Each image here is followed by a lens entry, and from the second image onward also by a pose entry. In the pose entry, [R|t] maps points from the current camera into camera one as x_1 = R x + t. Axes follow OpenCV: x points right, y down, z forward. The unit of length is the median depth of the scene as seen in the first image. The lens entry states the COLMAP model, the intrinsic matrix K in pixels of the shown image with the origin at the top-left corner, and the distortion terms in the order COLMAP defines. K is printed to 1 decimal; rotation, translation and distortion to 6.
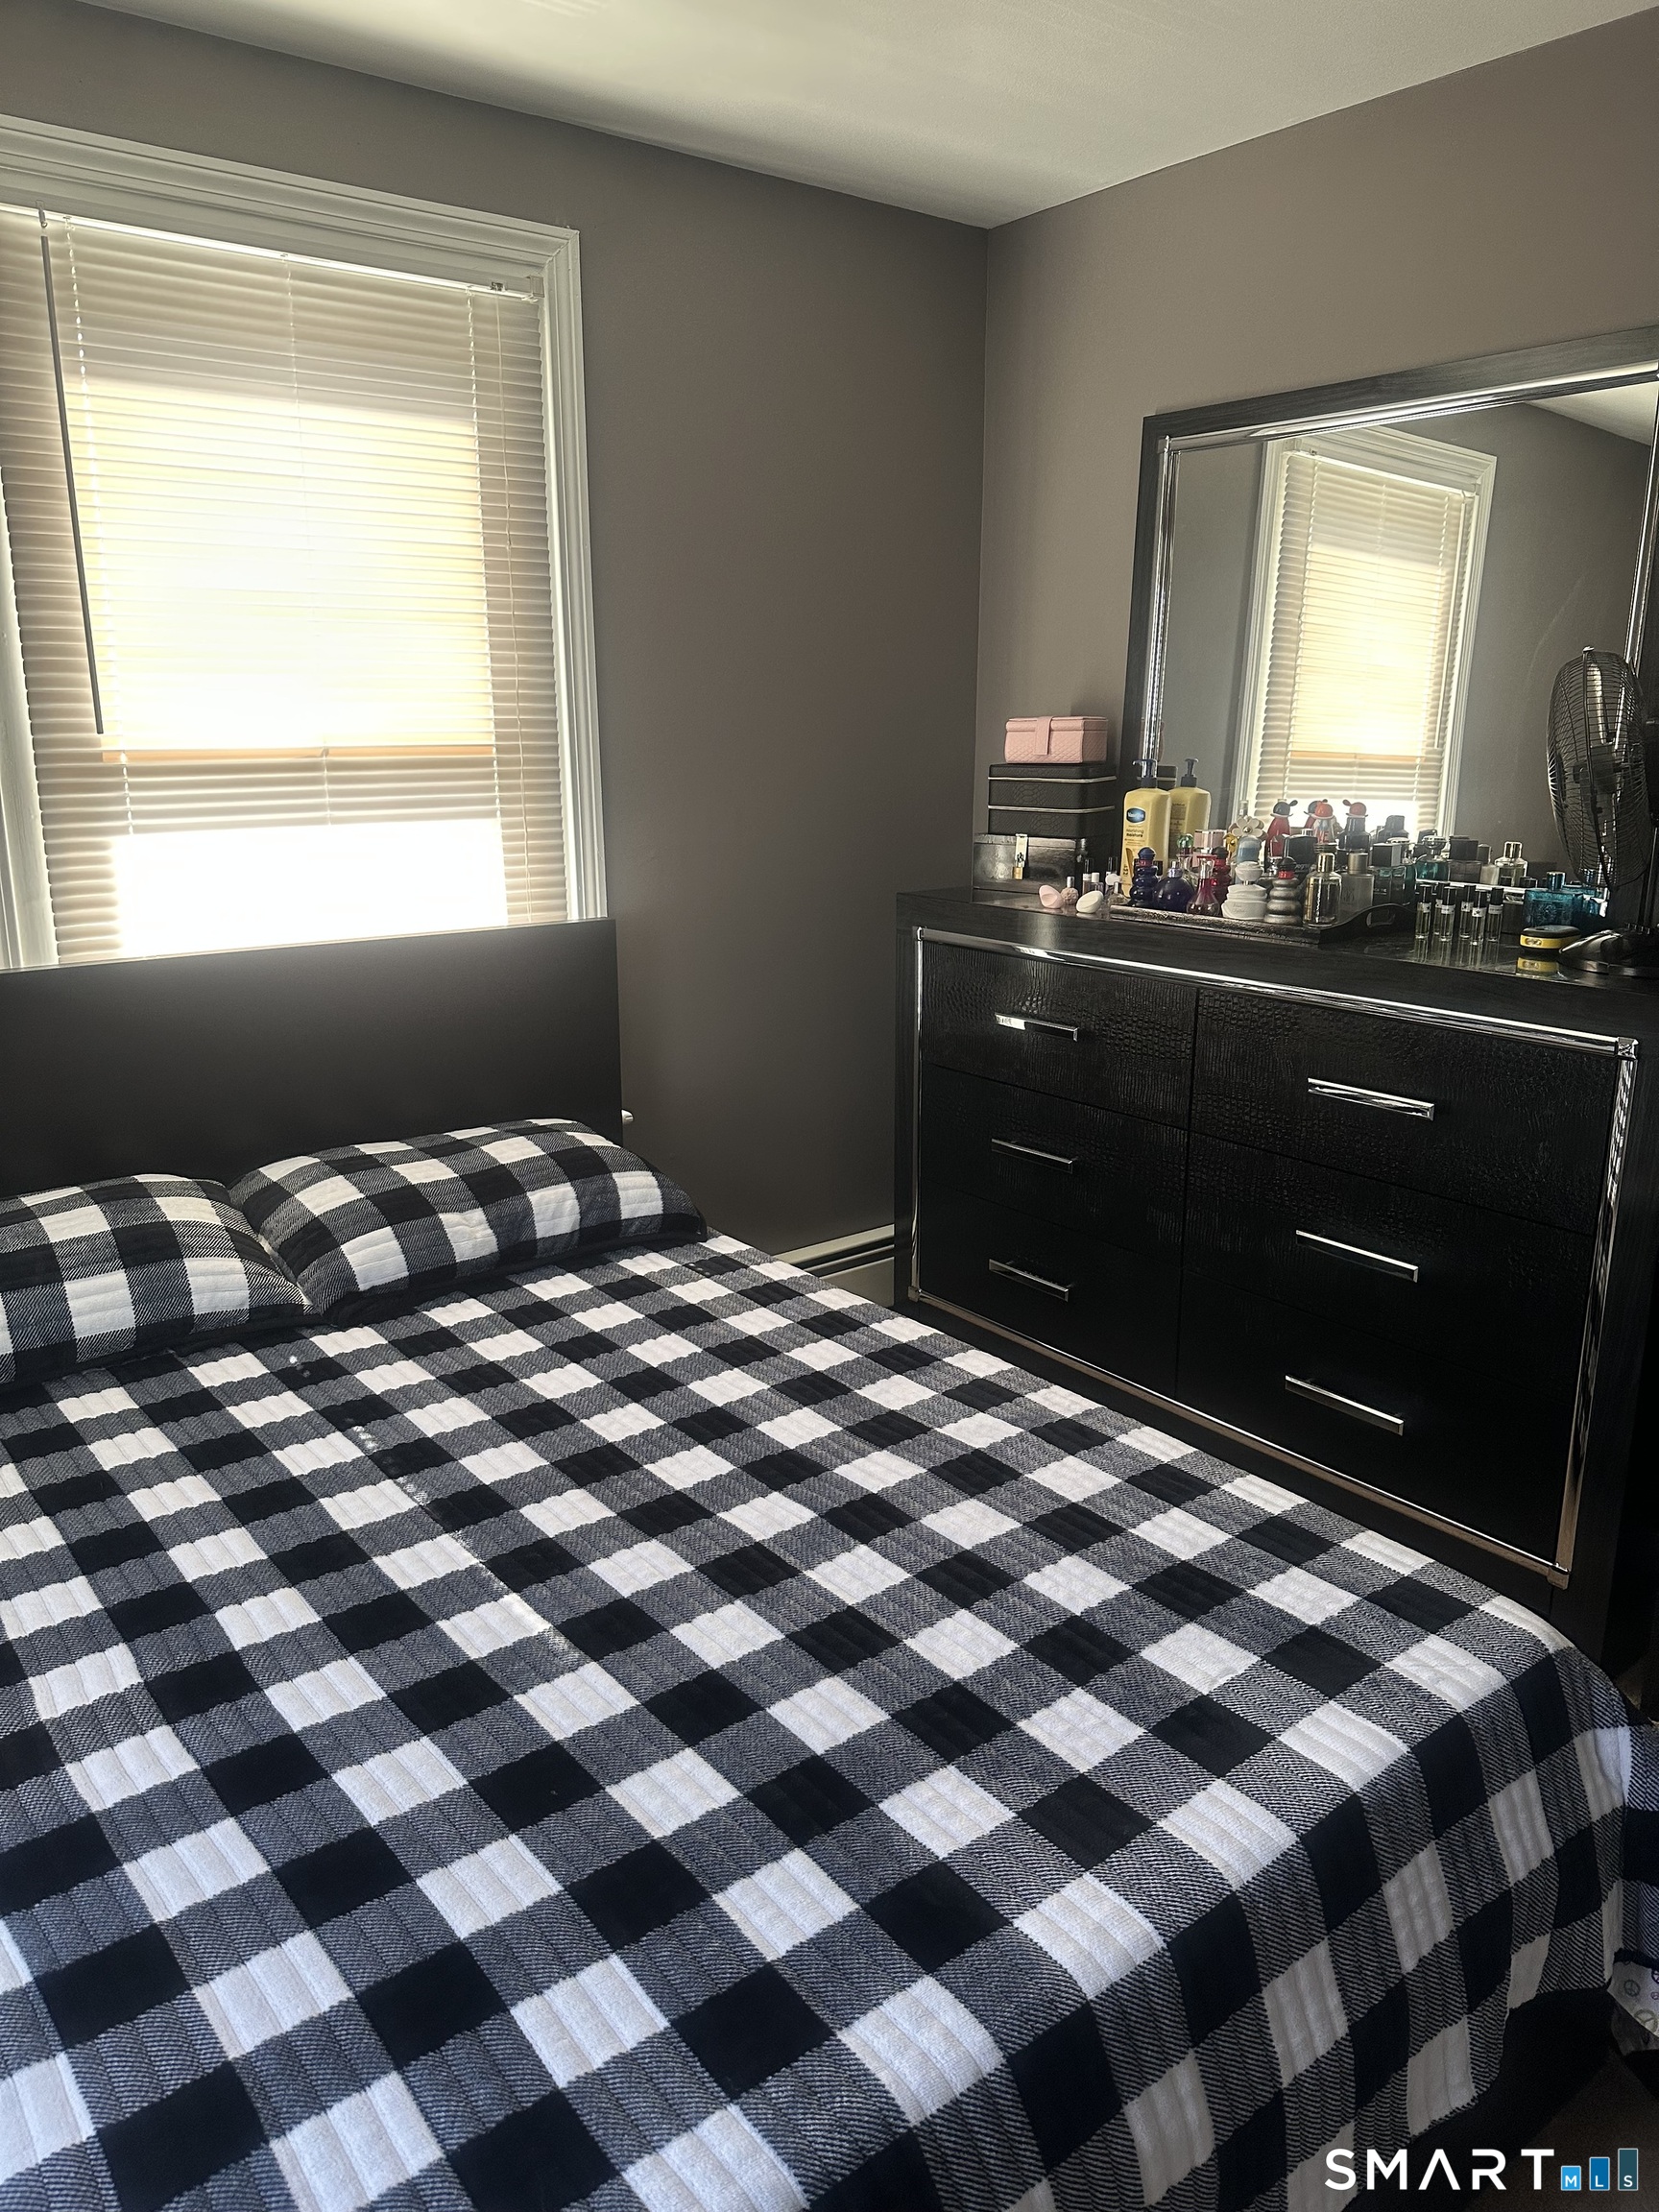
lens RADIAL K [[1570.3, 0, 819.4], [0, 1570.3, 1107.9], [0, 0, 1]] dist [0.050065, -0.075894]
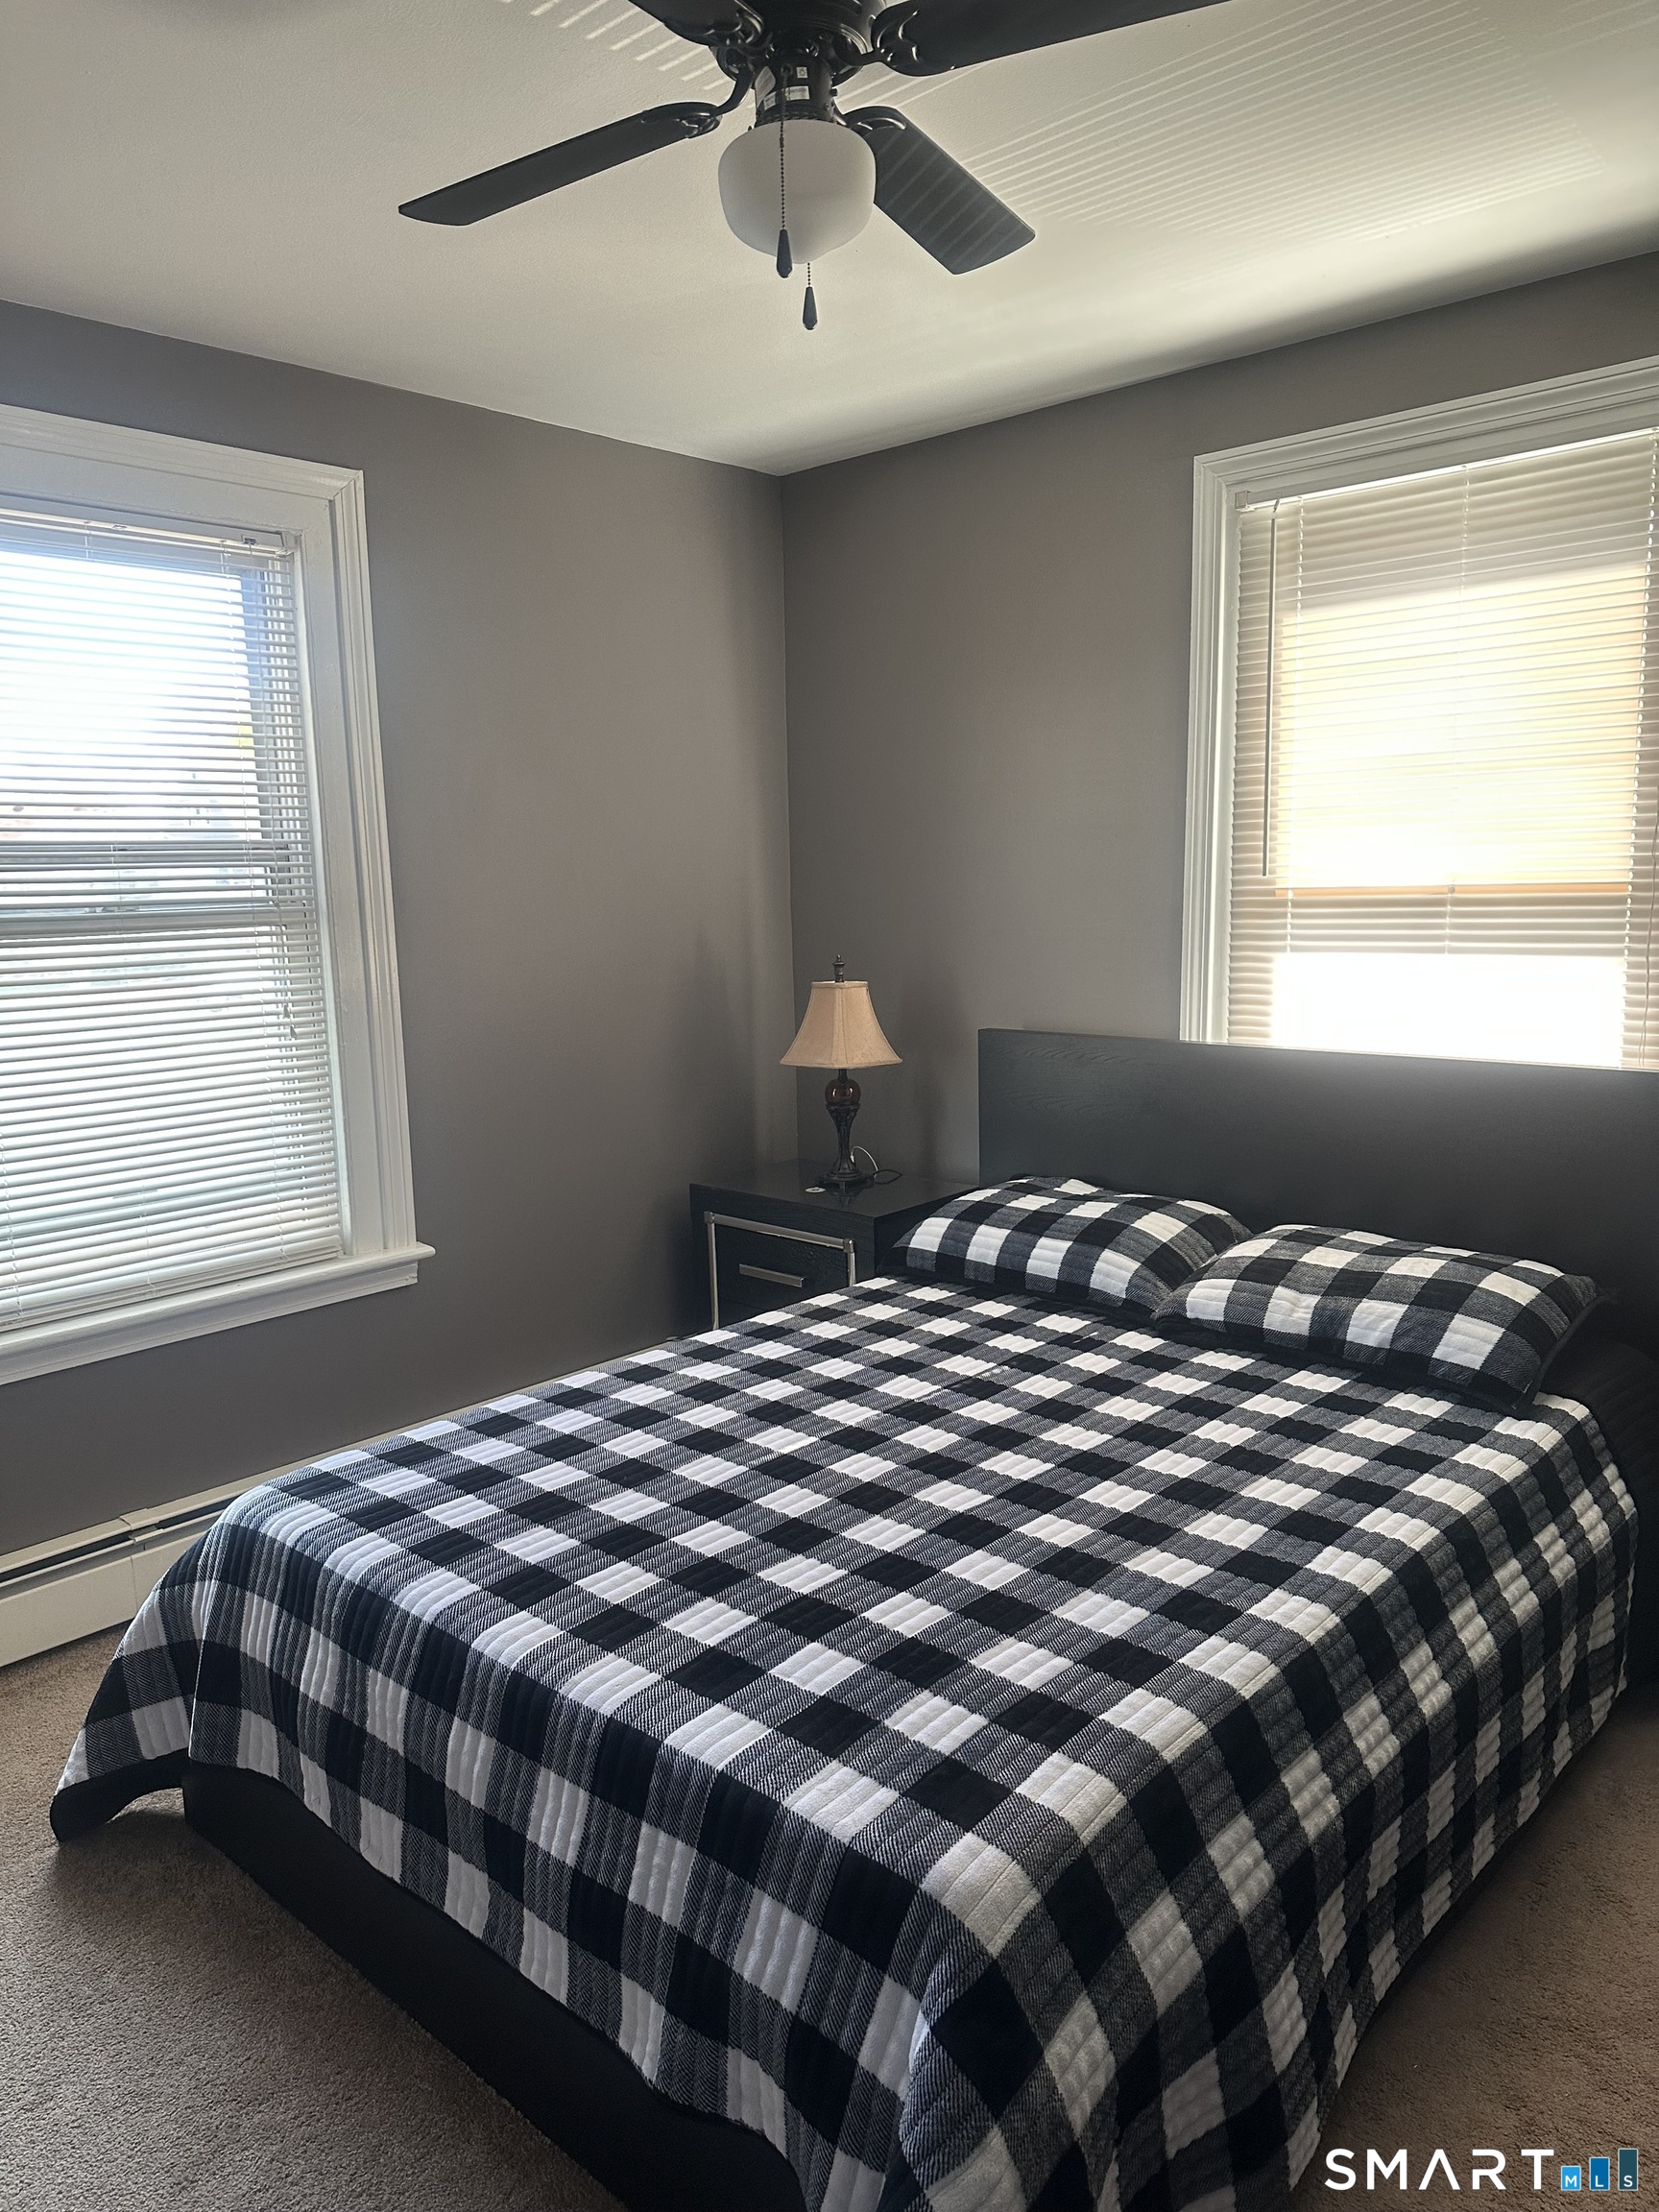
lens RADIAL K [[1570.3, 0, 816.2], [0, 1570.3, 1106.7], [0, 0, 1]] dist [0.050065, -0.075894]
pose [[0.119623, 0.136367, -0.983410, 0.801840], [-0.226915, 0.968059, 0.106636, -0.100962], [0.966540, 0.210395, 0.146746, 0.467326]]
